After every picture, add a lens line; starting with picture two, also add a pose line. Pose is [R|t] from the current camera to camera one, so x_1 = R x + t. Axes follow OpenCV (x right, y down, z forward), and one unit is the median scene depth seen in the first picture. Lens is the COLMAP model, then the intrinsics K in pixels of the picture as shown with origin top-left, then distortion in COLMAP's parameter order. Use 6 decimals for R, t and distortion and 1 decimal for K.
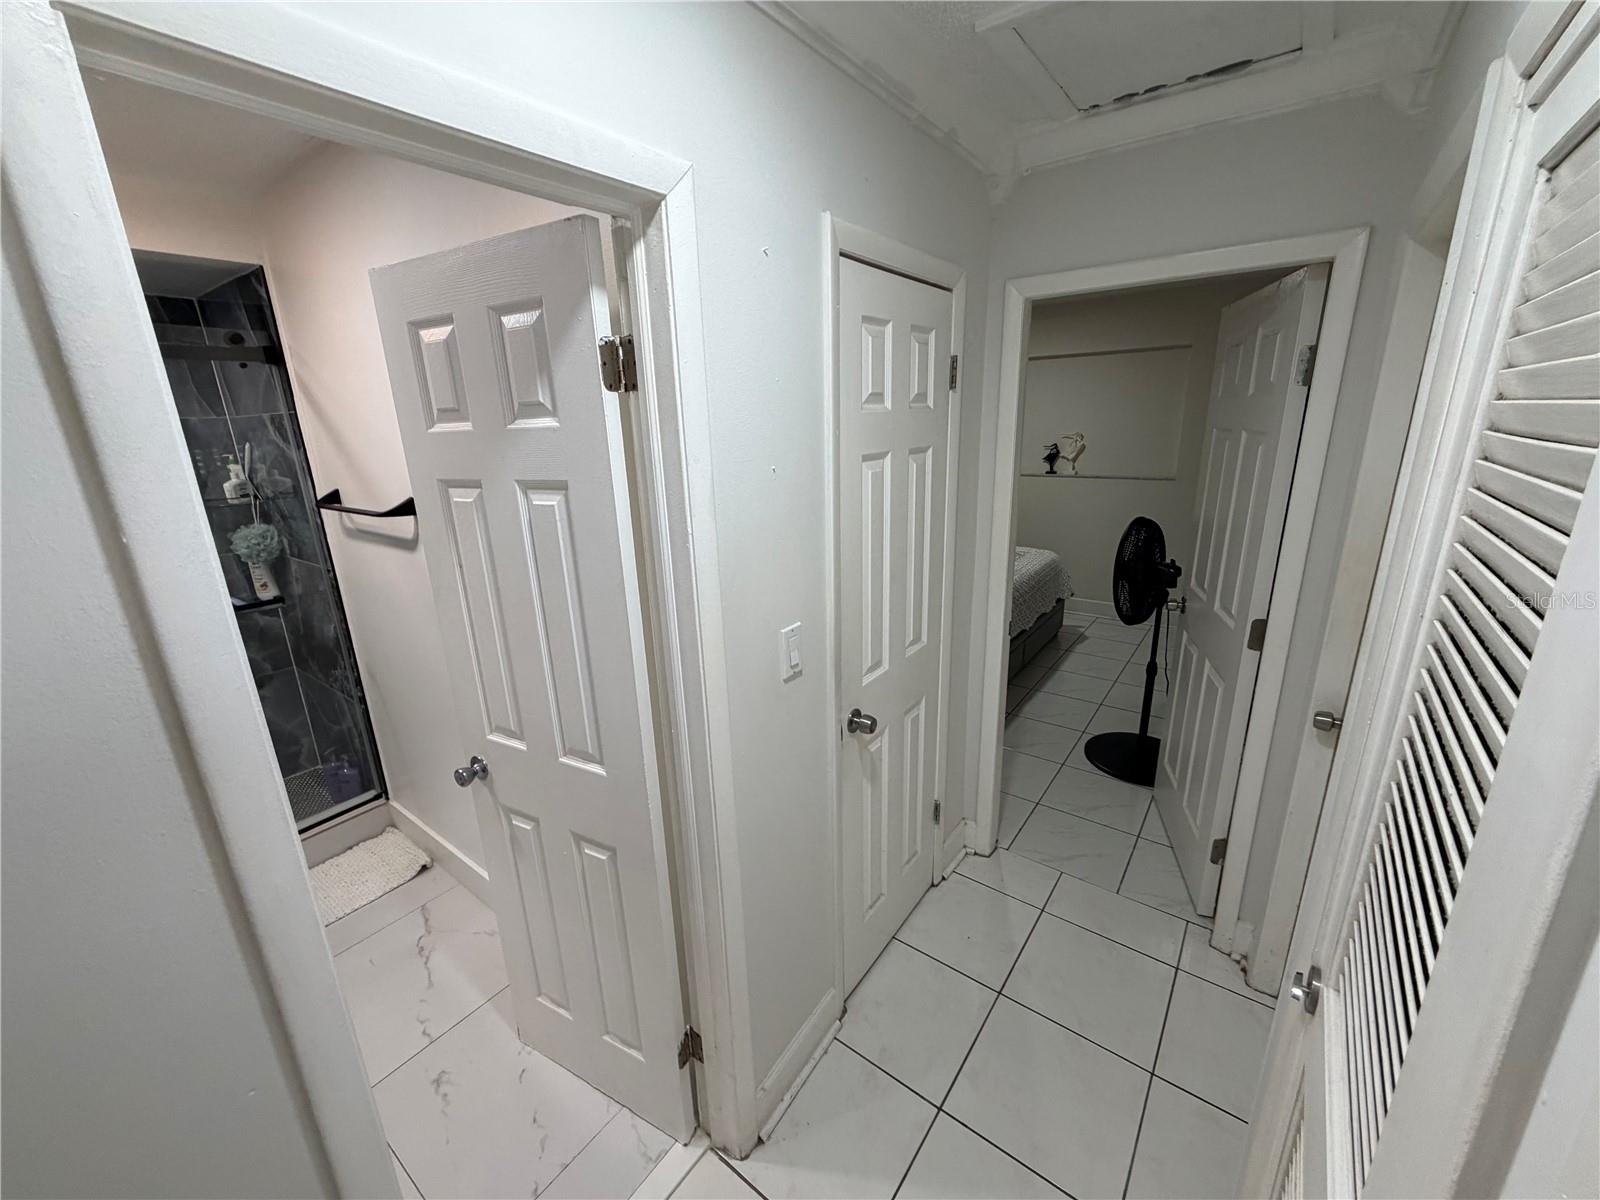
lens RADIAL K [[636.8, 0, 794.2], [0, 636.8, 598.6], [0, 0, 1]] dist [0.001322, 0.000057]
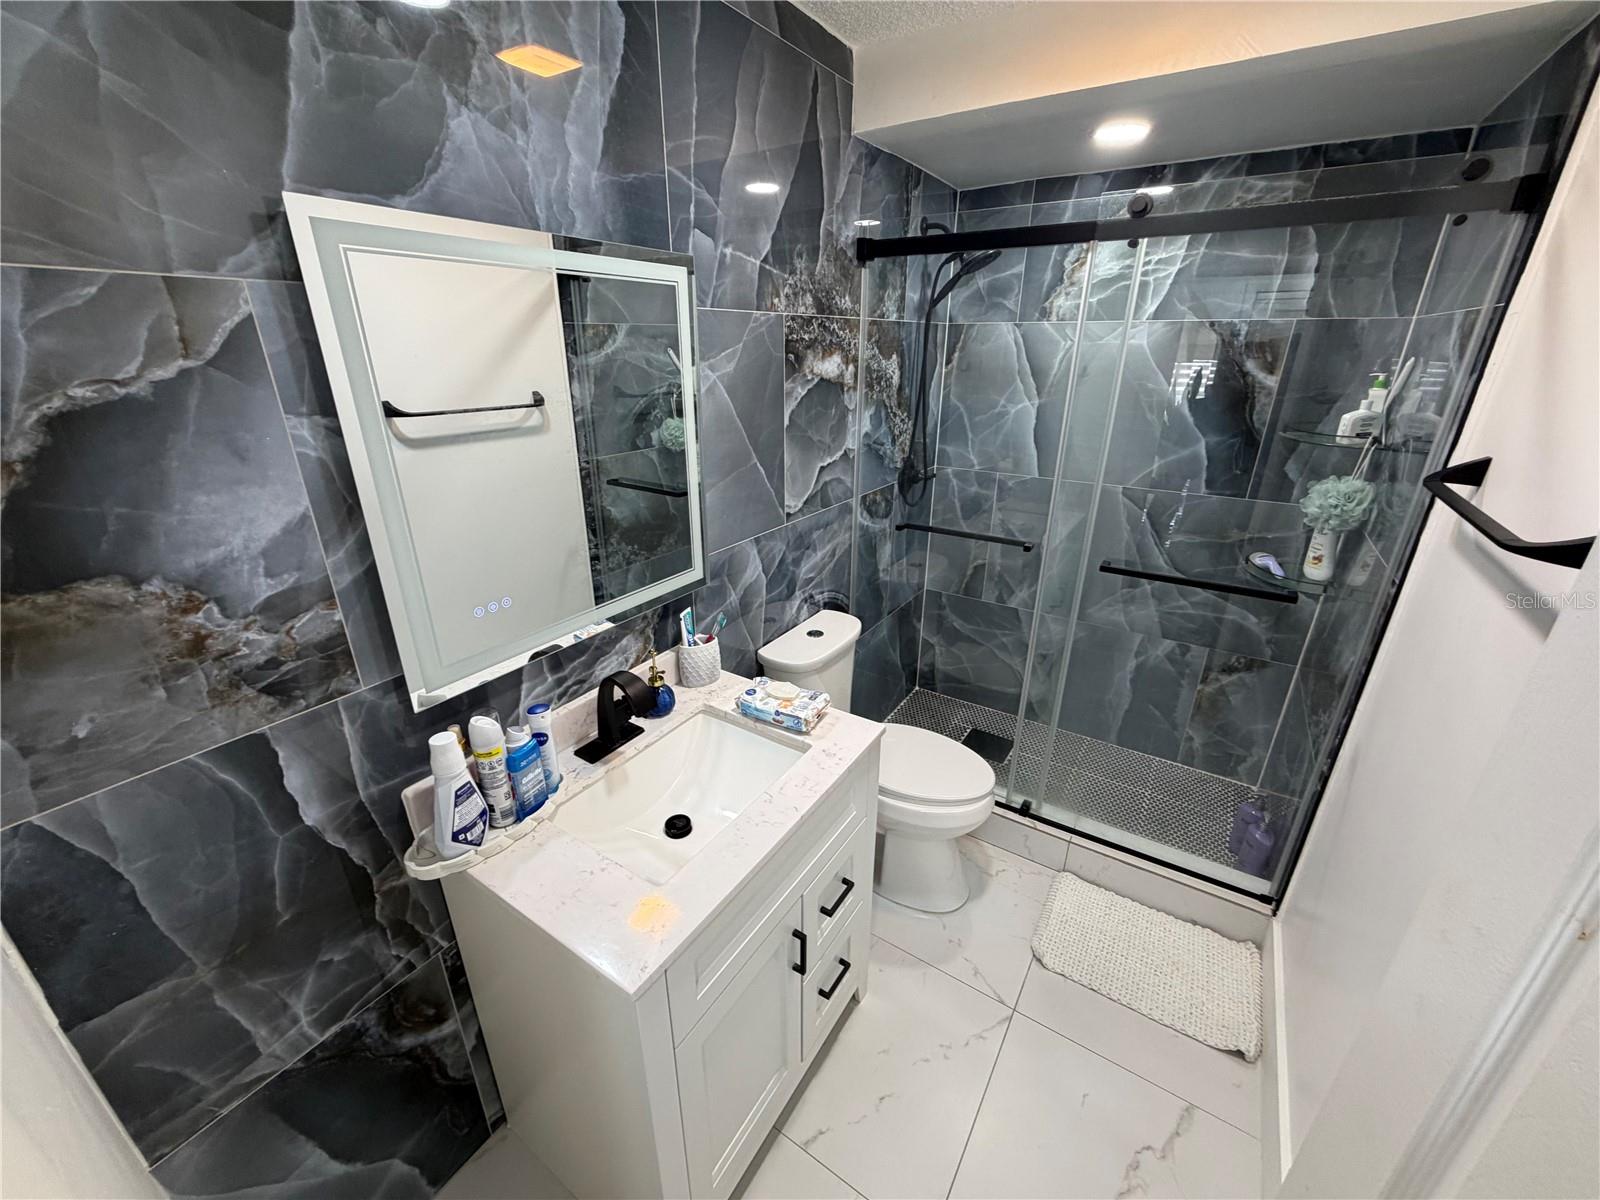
lens RADIAL K [[636.8, 0, 796.4], [0, 636.8, 601.5], [0, 0, 1]] dist [0.001322, 0.000057]
pose [[0.061835, 0.403111, -0.913060, -0.191499], [-0.279150, 0.885287, 0.371944, -0.087111], [0.958255, 0.231881, 0.167270, 0.333582]]
